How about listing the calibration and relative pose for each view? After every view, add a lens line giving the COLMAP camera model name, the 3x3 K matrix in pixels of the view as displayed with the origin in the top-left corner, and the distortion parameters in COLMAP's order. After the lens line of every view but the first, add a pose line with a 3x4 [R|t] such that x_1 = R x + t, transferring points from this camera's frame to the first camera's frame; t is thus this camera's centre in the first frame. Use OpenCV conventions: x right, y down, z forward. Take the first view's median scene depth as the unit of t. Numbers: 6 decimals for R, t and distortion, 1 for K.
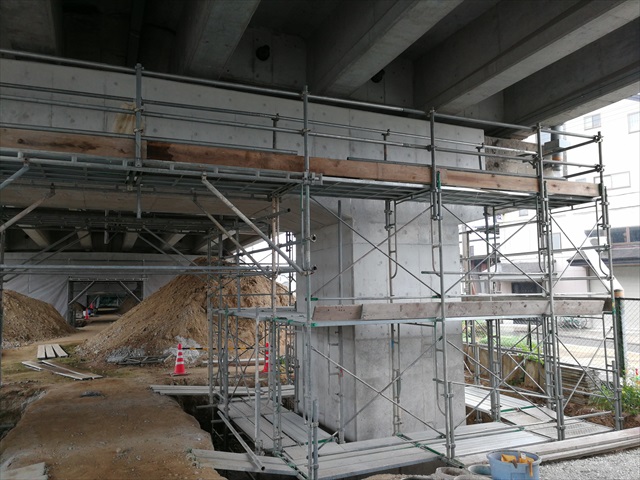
lens RADIAL K [[516.2, 0, 323.5], [0, 516.2, 243.8], [0, 0, 1]] dist [0.036351, -0.043381]
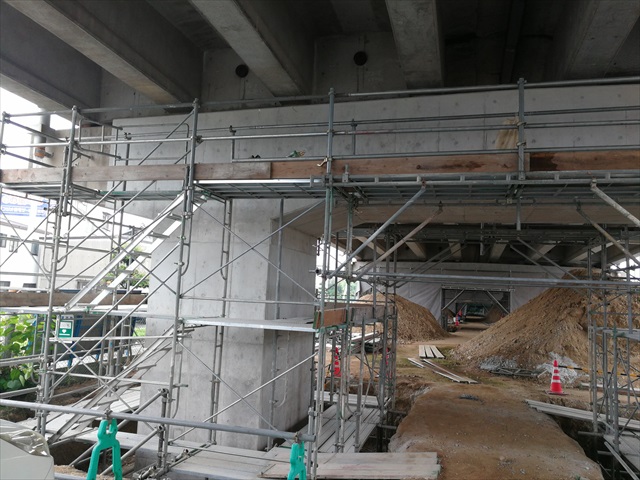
lens RADIAL K [[516.2, 0, 322.4], [0, 516.2, 242.9], [0, 0, 1]] dist [0.036351, -0.043381]
pose [[0.780374, -0.012095, -0.625196, -0.021224], [-0.001671, 0.999769, -0.021427, -0.002405], [0.625310, 0.017766, 0.780174, -0.019111]]
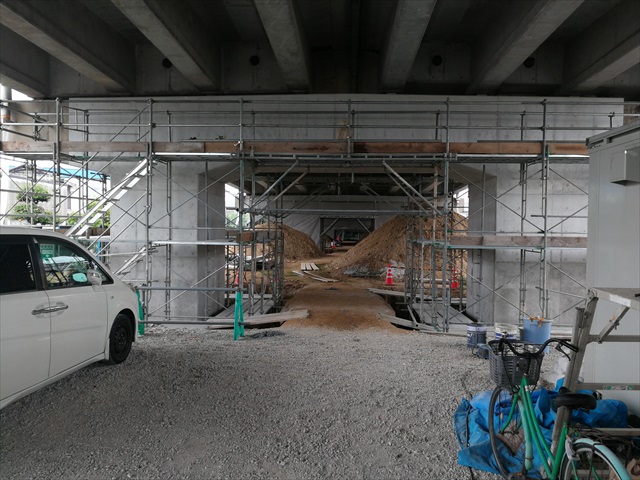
lens RADIAL K [[516.2, 0, 324.9], [0, 516.2, 243.7], [0, 0, 1]] dist [0.036351, -0.043381]
pose [[0.900796, 0.037084, -0.432656, 0.269790], [0.014090, 0.993326, 0.114476, -0.038287], [0.434014, -0.109216, 0.894262, -0.520261]]
